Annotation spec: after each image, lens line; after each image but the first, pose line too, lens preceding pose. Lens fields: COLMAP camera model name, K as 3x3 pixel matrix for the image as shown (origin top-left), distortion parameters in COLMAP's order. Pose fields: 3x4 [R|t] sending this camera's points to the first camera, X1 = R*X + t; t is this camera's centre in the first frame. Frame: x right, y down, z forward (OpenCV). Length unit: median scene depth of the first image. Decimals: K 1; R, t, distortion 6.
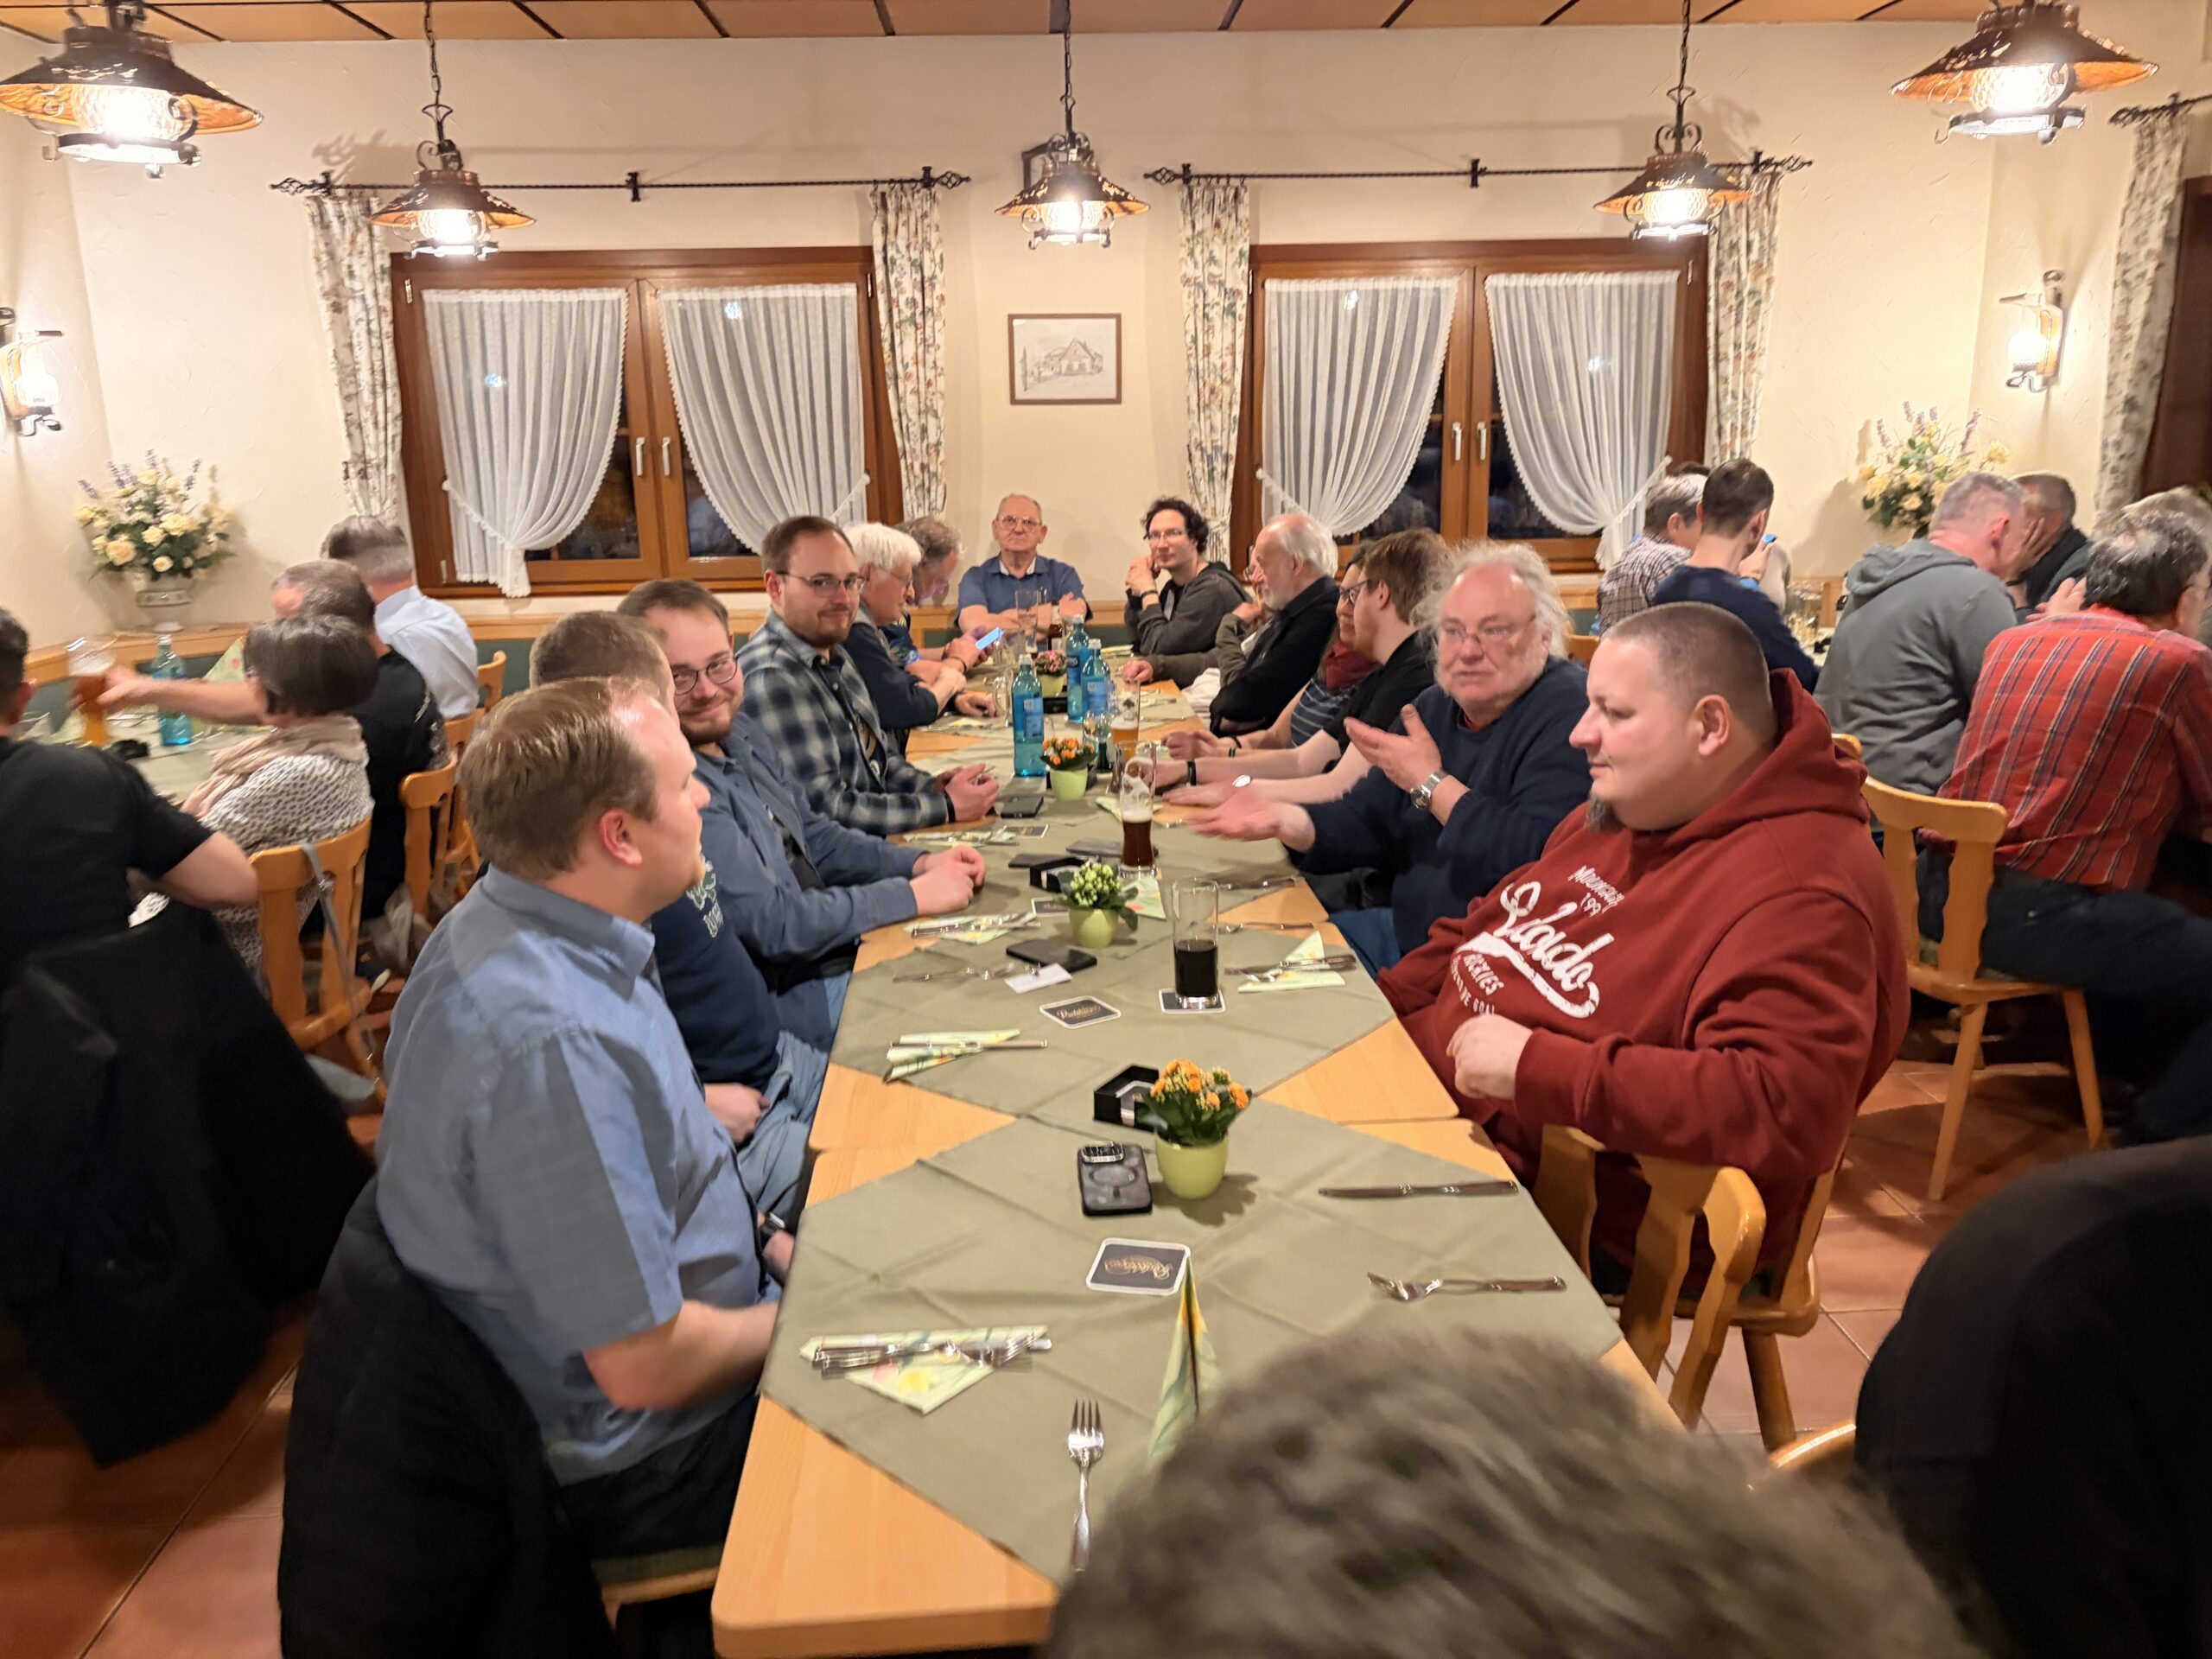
lens RADIAL K [[1658.5, 0, 1124.6], [0, 1658.5, 837.6], [0, 0, 1]] dist [0.040200, -0.057081]
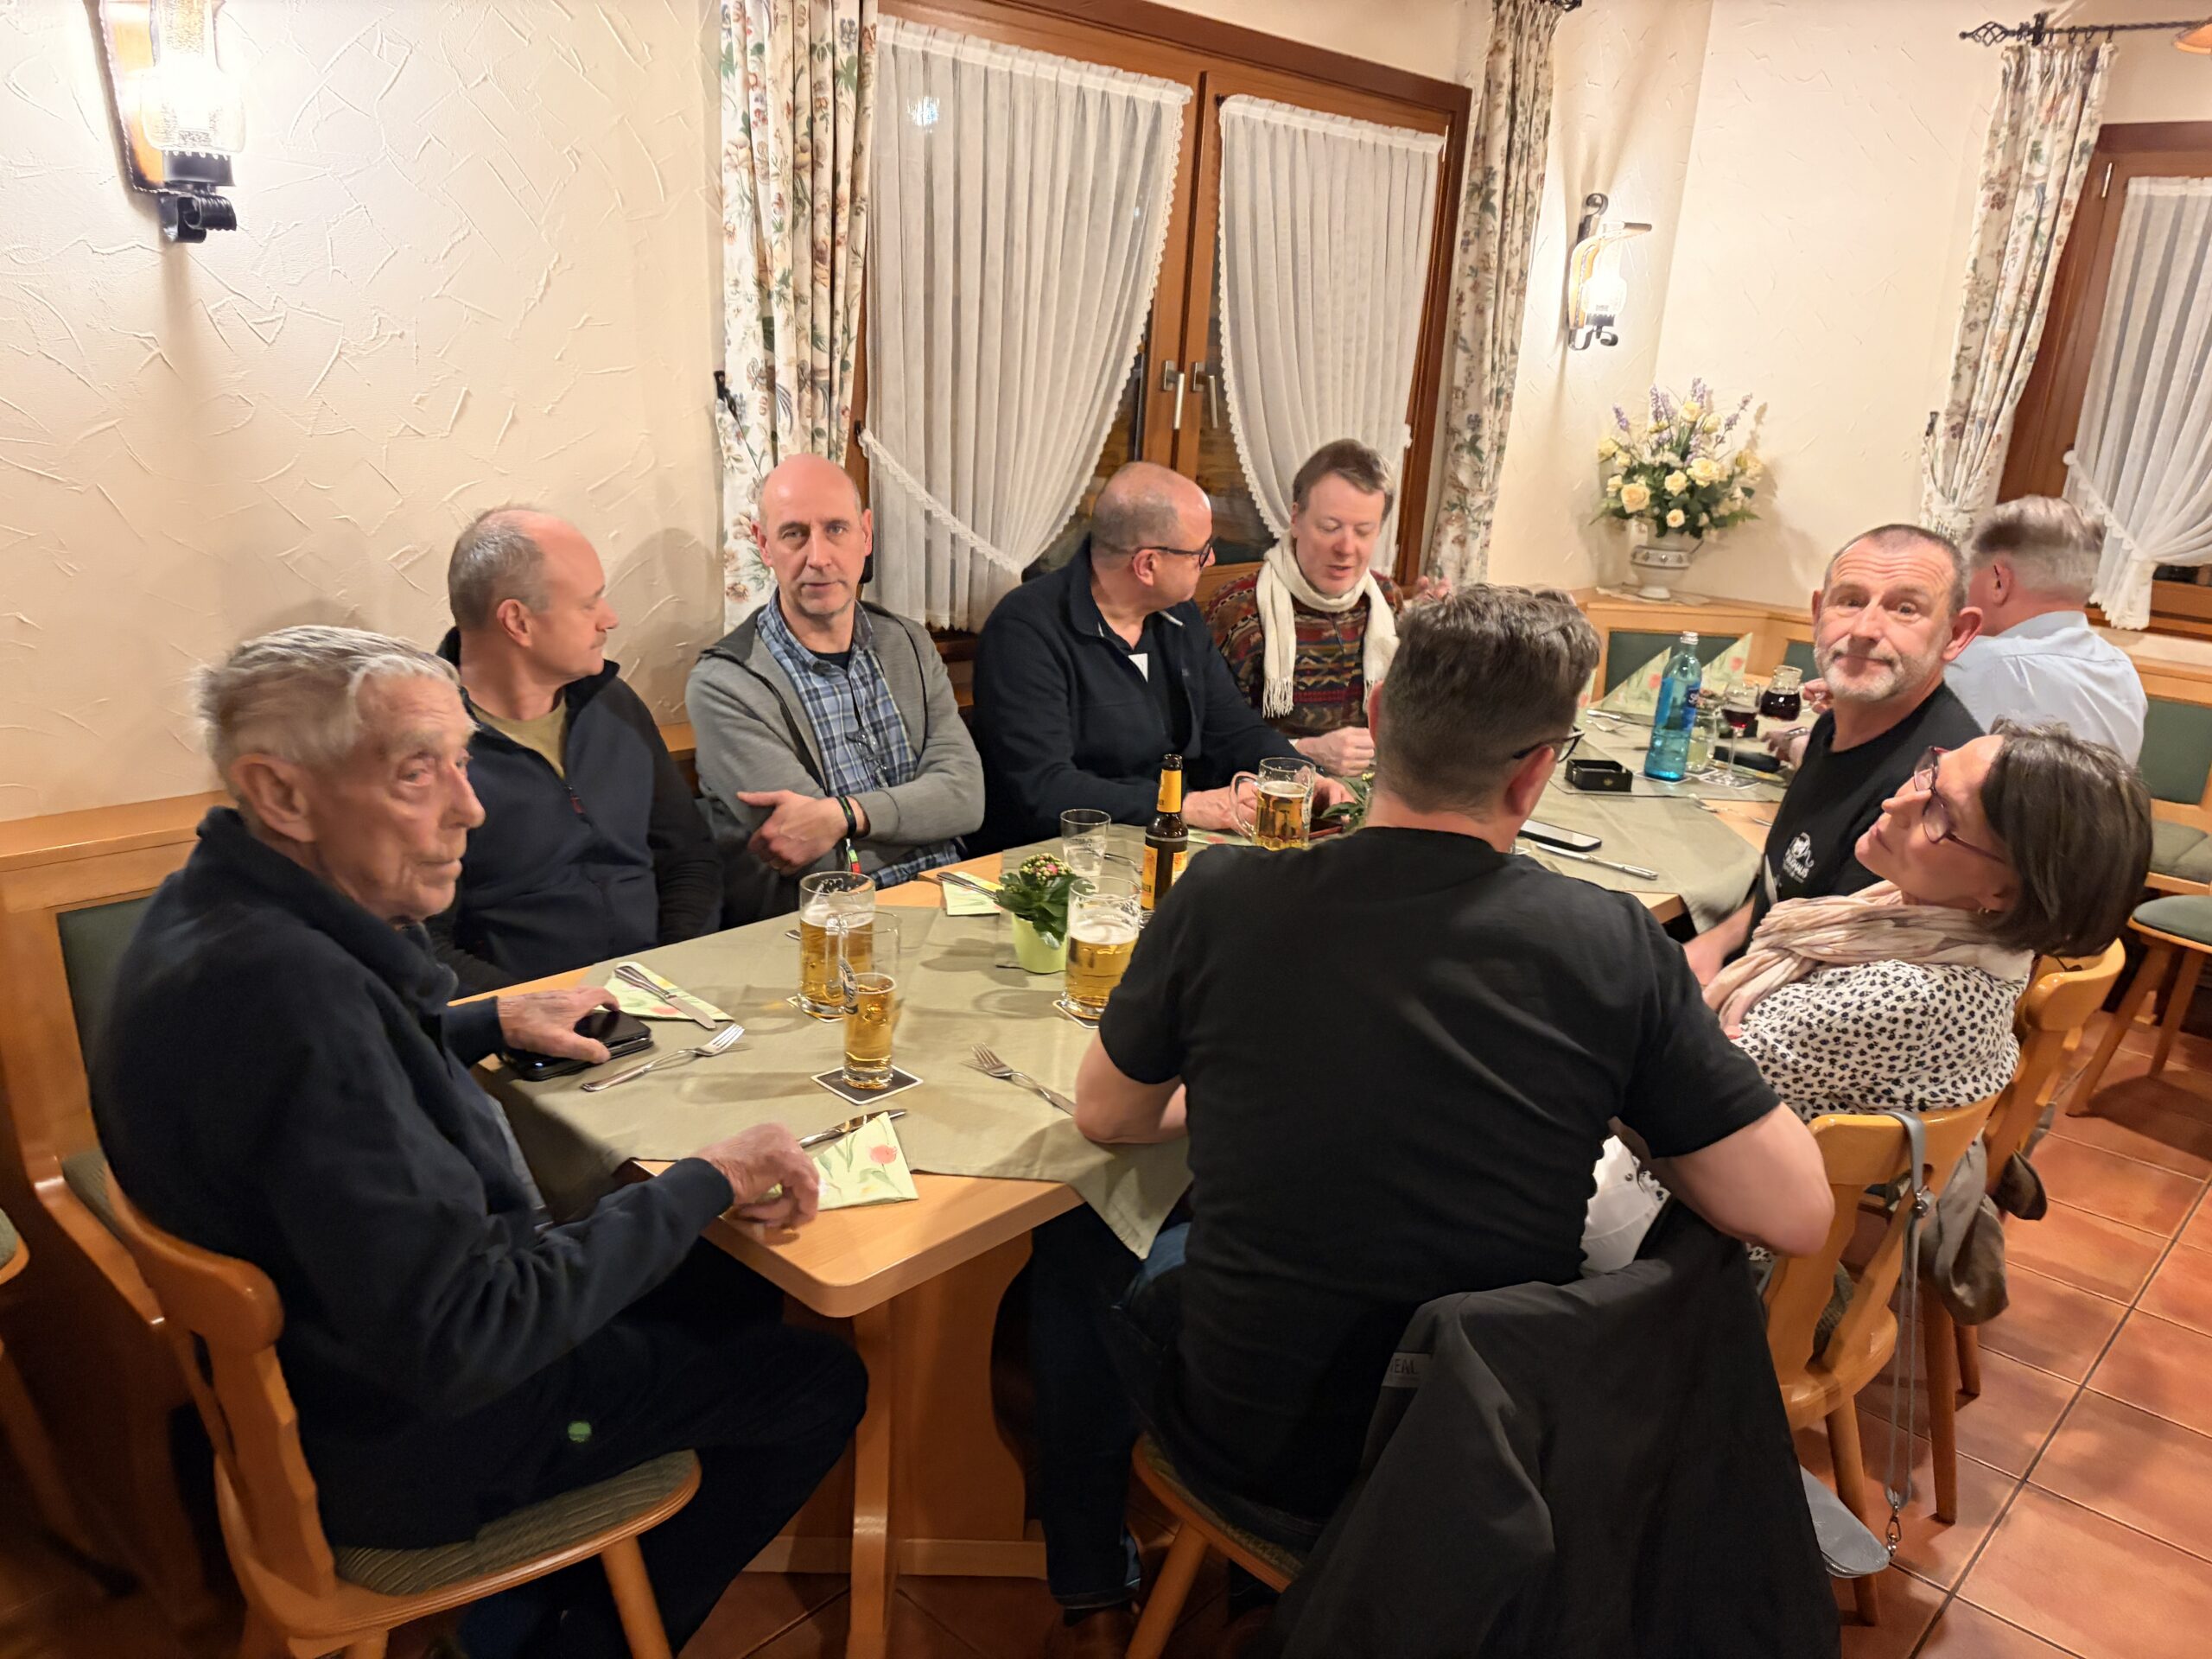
lens RADIAL K [[1658.5, 0, 1076.1], [0, 1658.5, 887.4], [0, 0, 1]] dist [0.040200, -0.057081]
pose [[0.681235, 0.280614, -0.676147, -0.168720], [-0.244134, 0.957827, 0.151545, -0.041593], [0.690157, 0.061832, 0.721013, 0.212766]]
